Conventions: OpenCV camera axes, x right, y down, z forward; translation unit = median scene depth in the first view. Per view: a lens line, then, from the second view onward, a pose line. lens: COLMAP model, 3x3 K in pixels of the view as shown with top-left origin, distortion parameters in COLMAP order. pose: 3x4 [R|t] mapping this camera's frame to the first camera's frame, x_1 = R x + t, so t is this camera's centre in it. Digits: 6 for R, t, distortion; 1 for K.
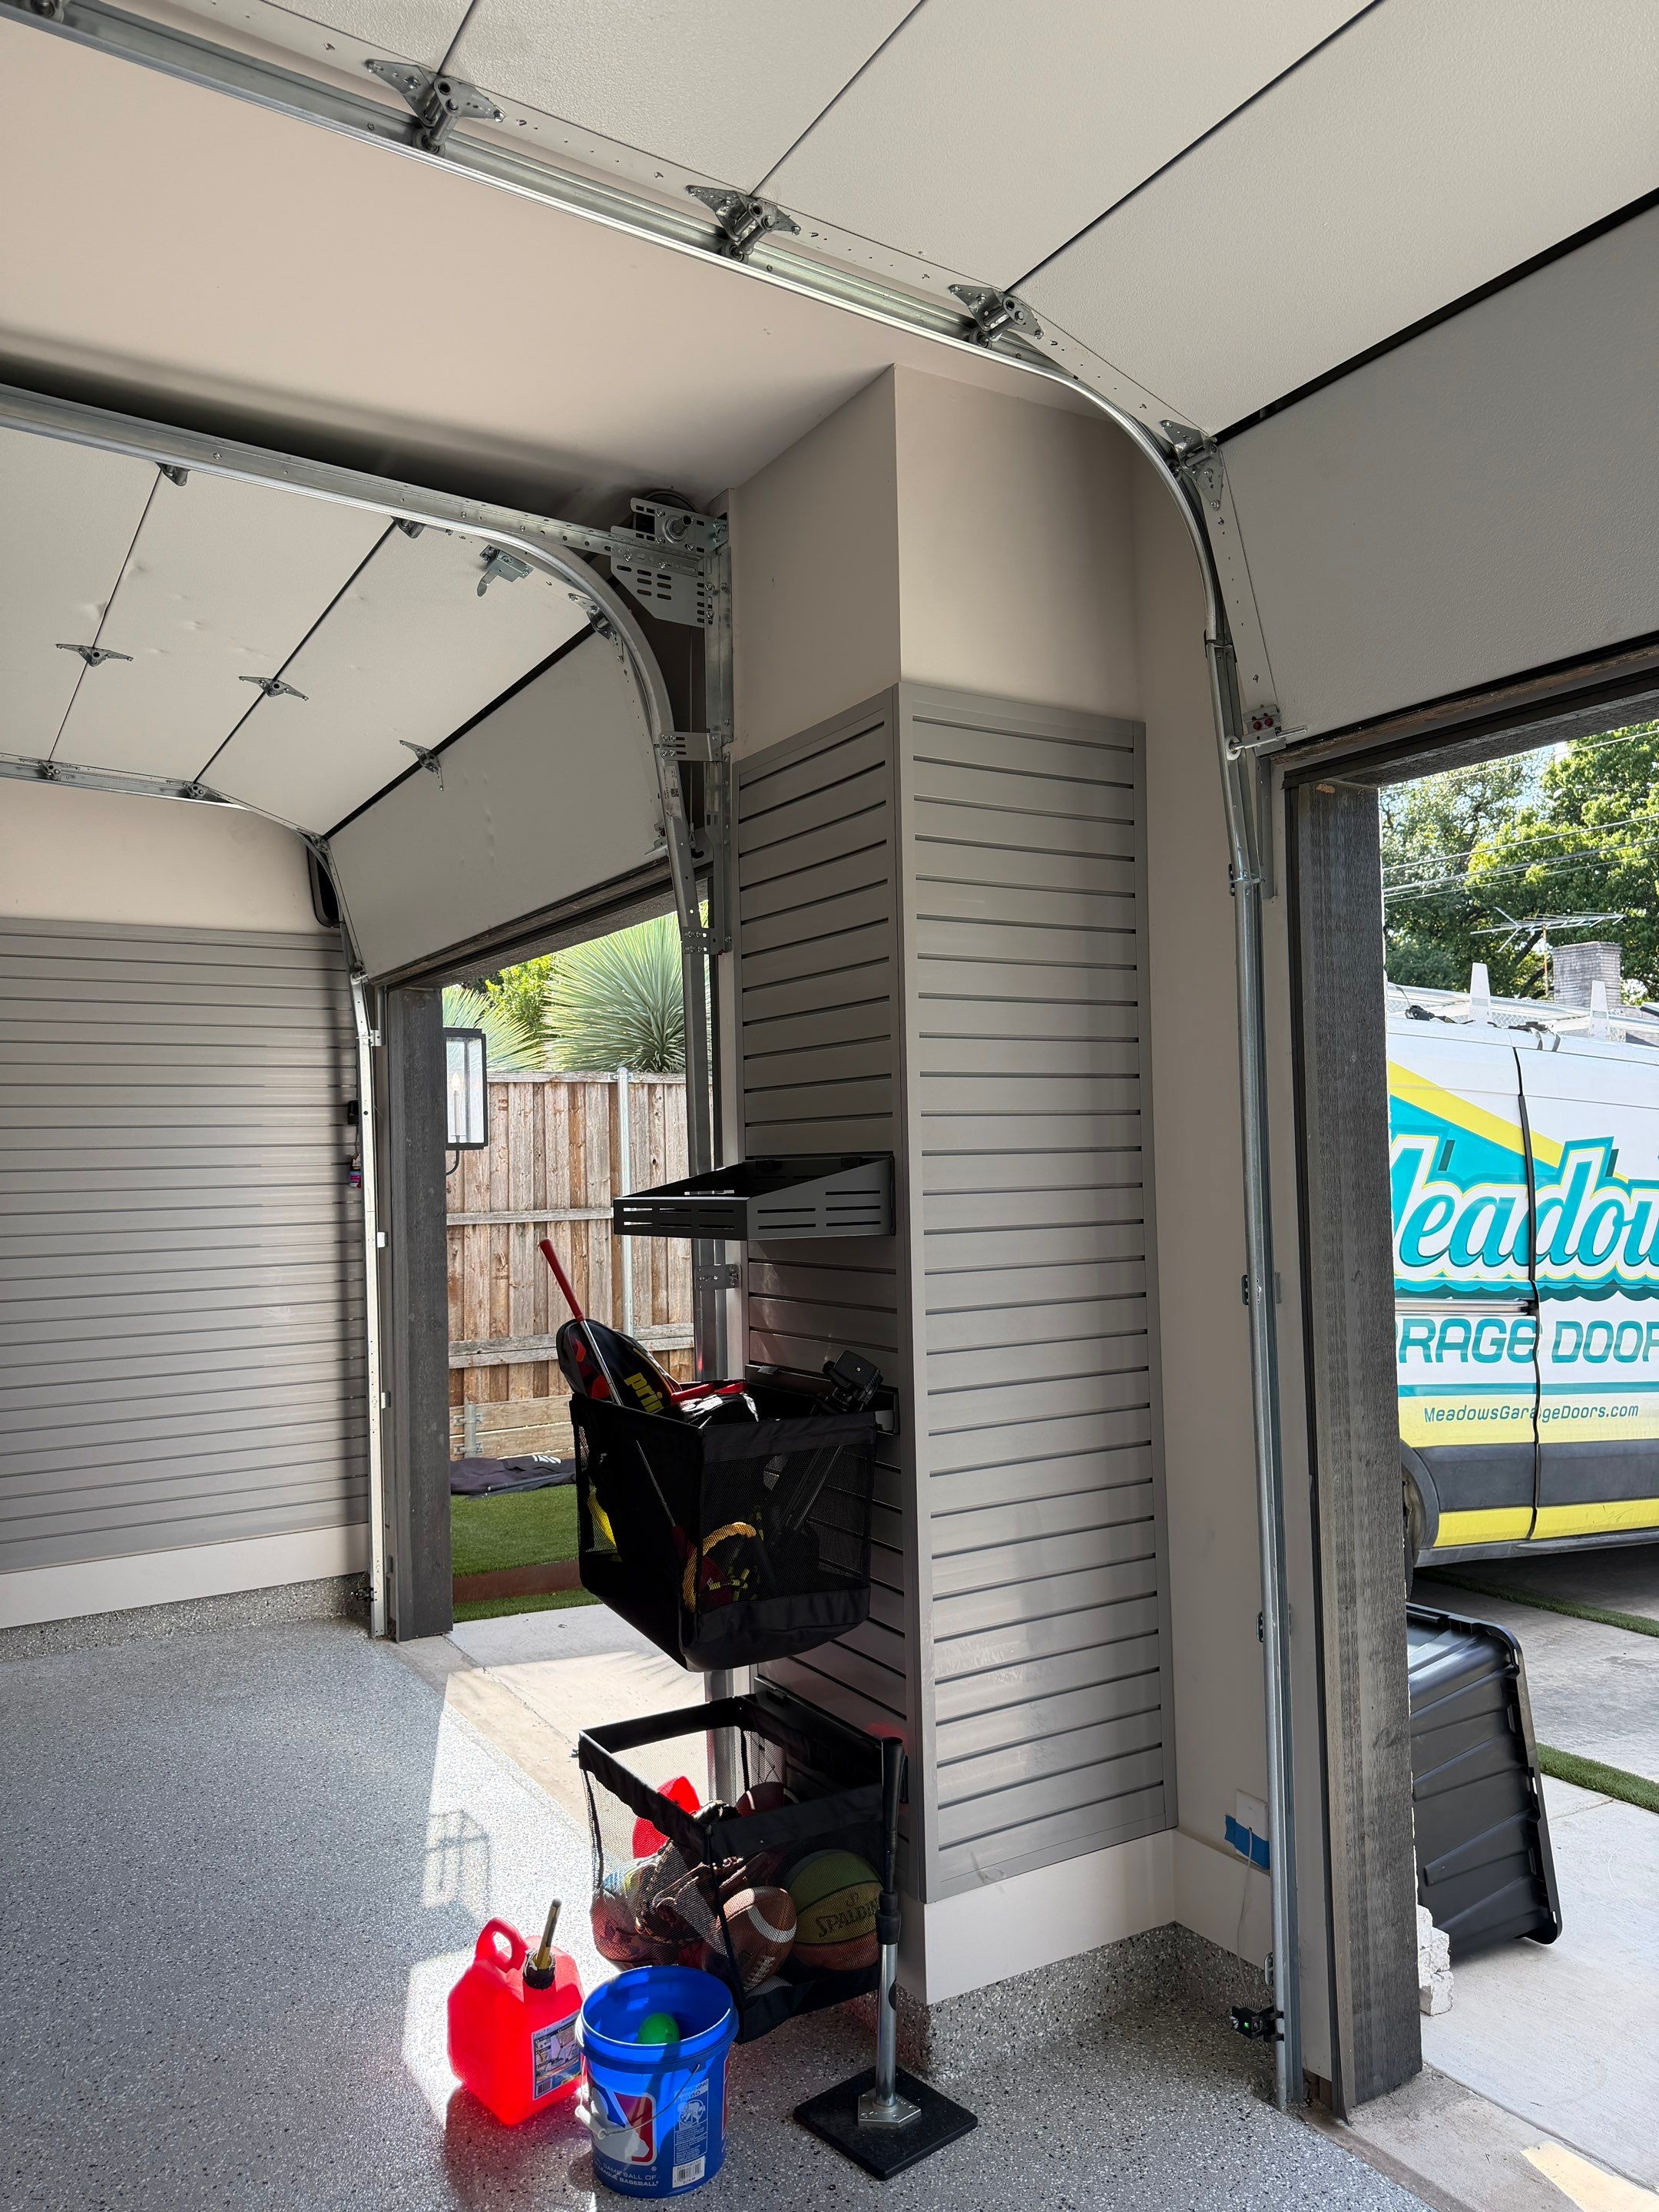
lens RADIAL K [[1550.0, 0, 829.5], [0, 1550.0, 1106.0], [0, 0, 1]] dist [-0.007359, -0.015052]
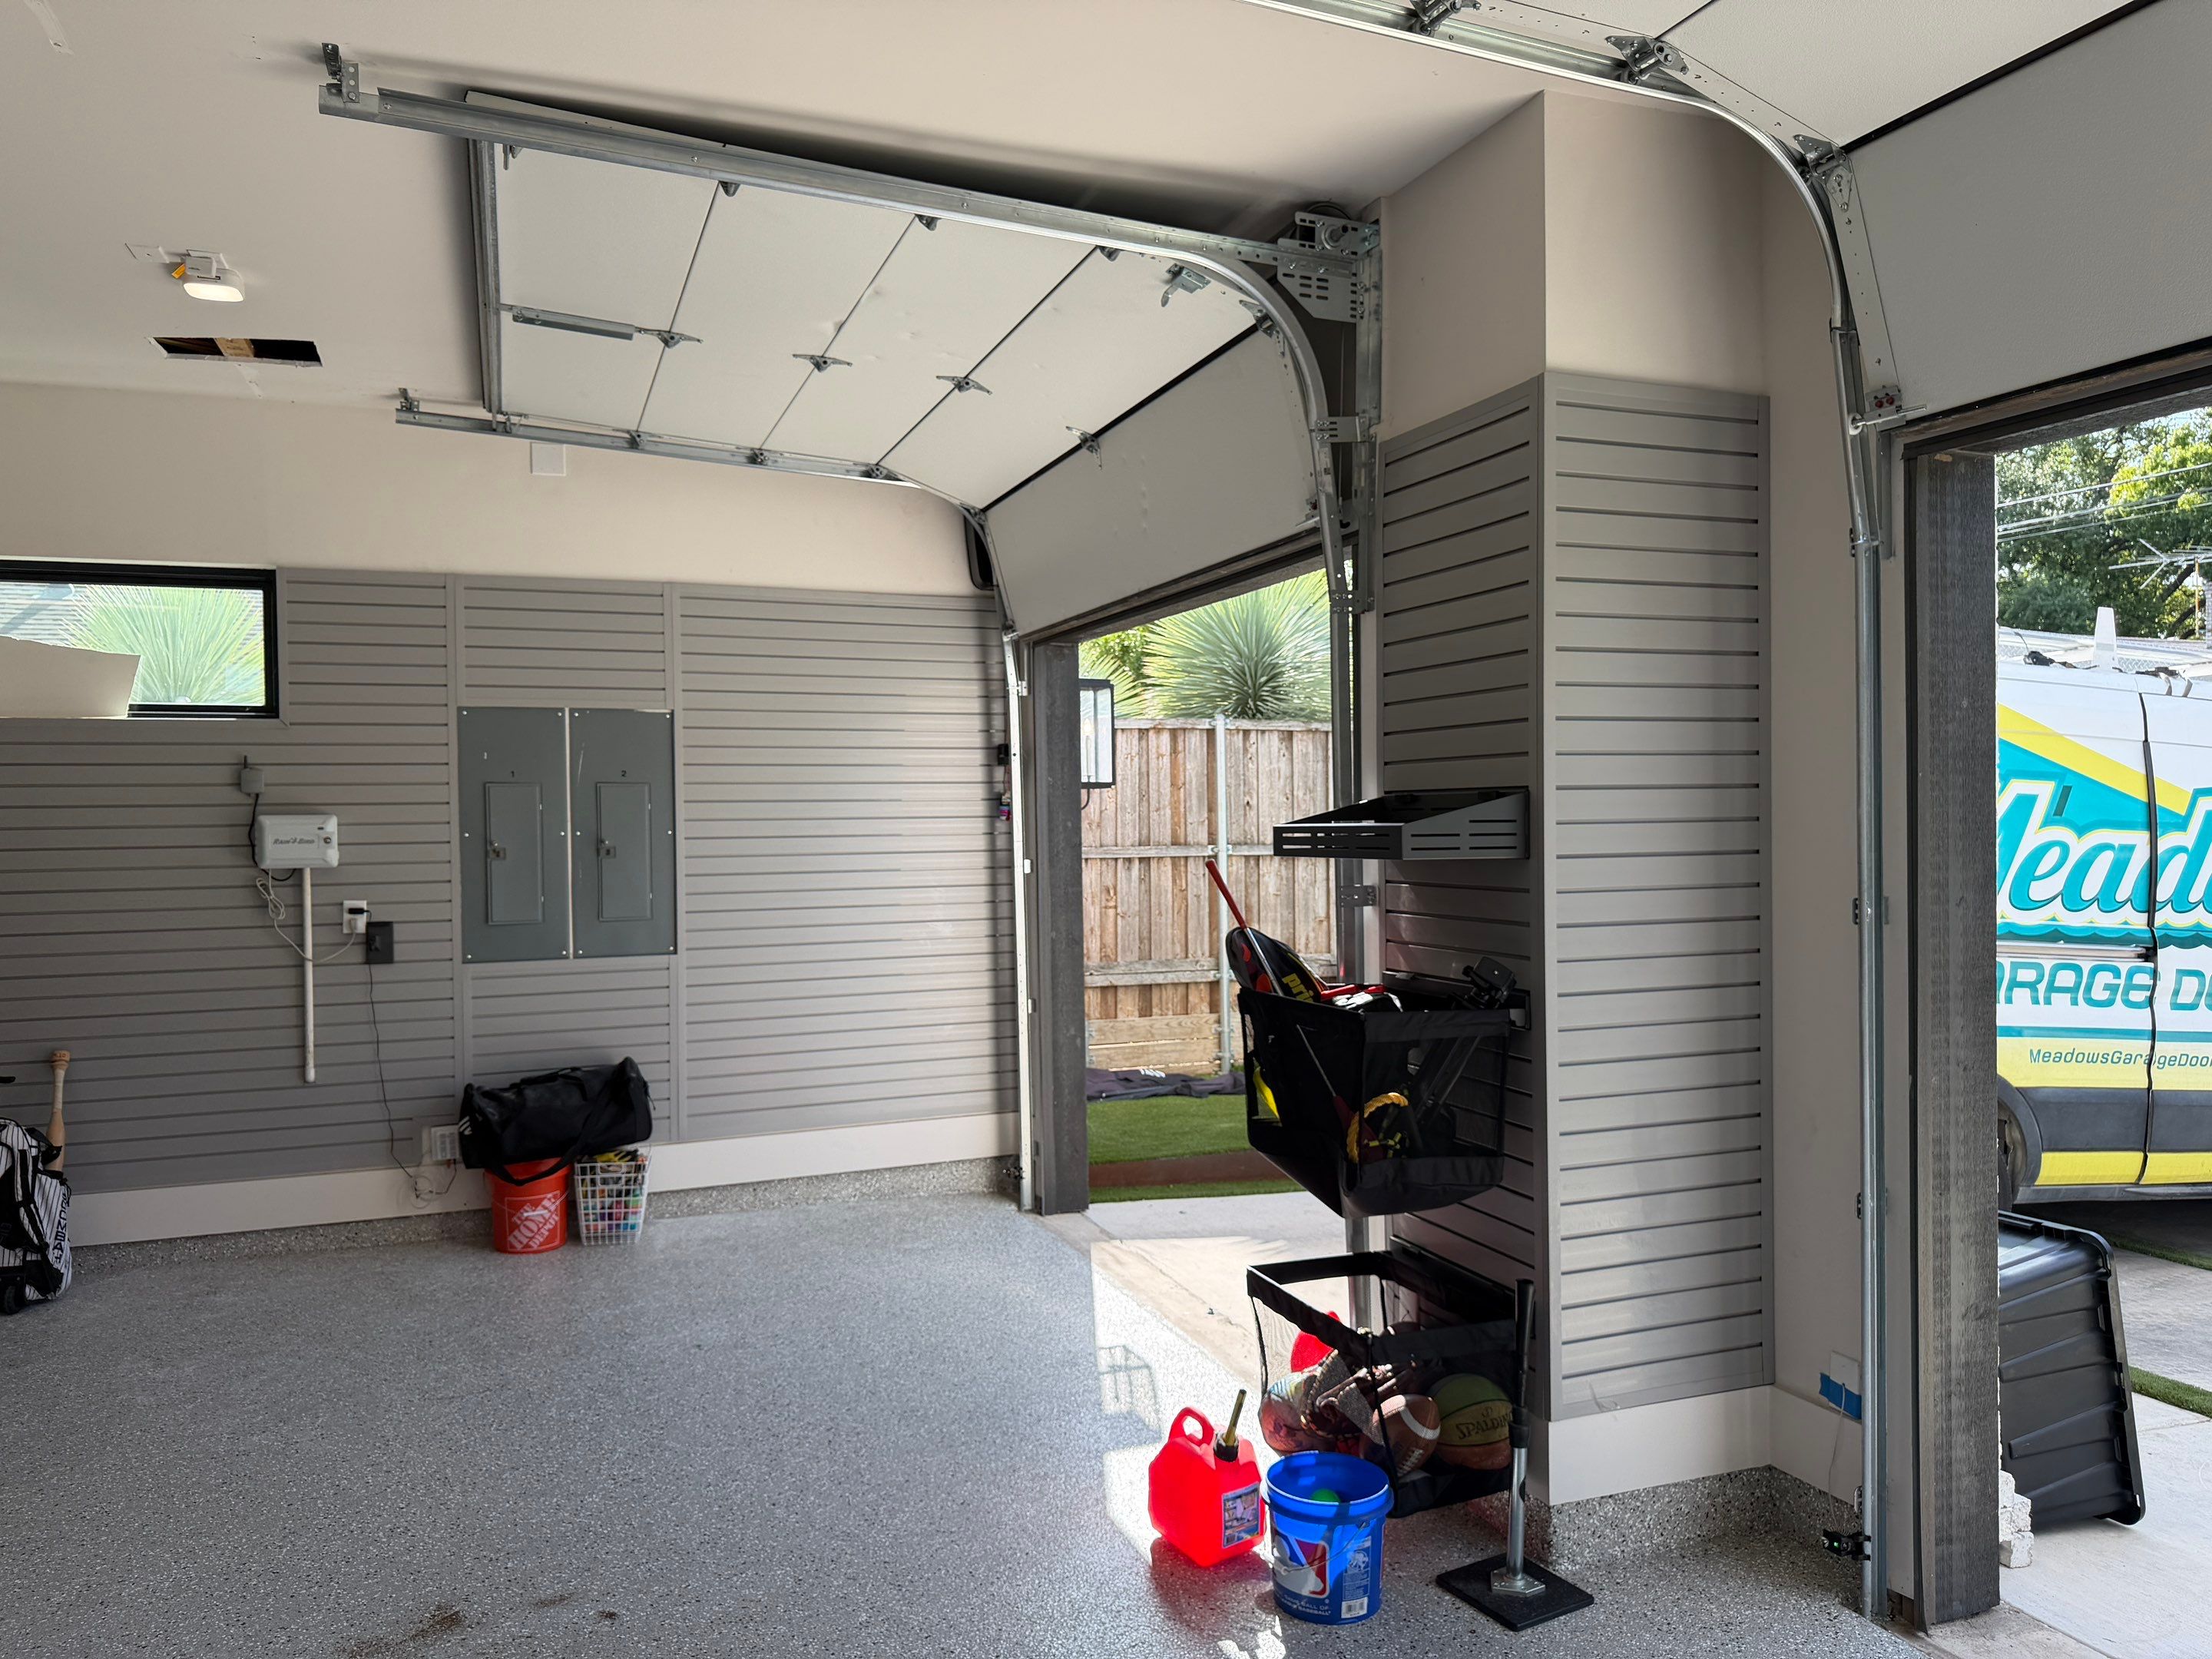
lens RADIAL K [[1550.0, 0, 1101.9], [0, 1550.0, 832.5], [0, 0, 1]] dist [-0.007359, -0.015052]
pose [[0.983118, 0.012774, -0.182529, -0.057157], [-0.003464, 0.998681, 0.051231, 0.005938], [0.182942, -0.049734, 0.981865, -0.178274]]
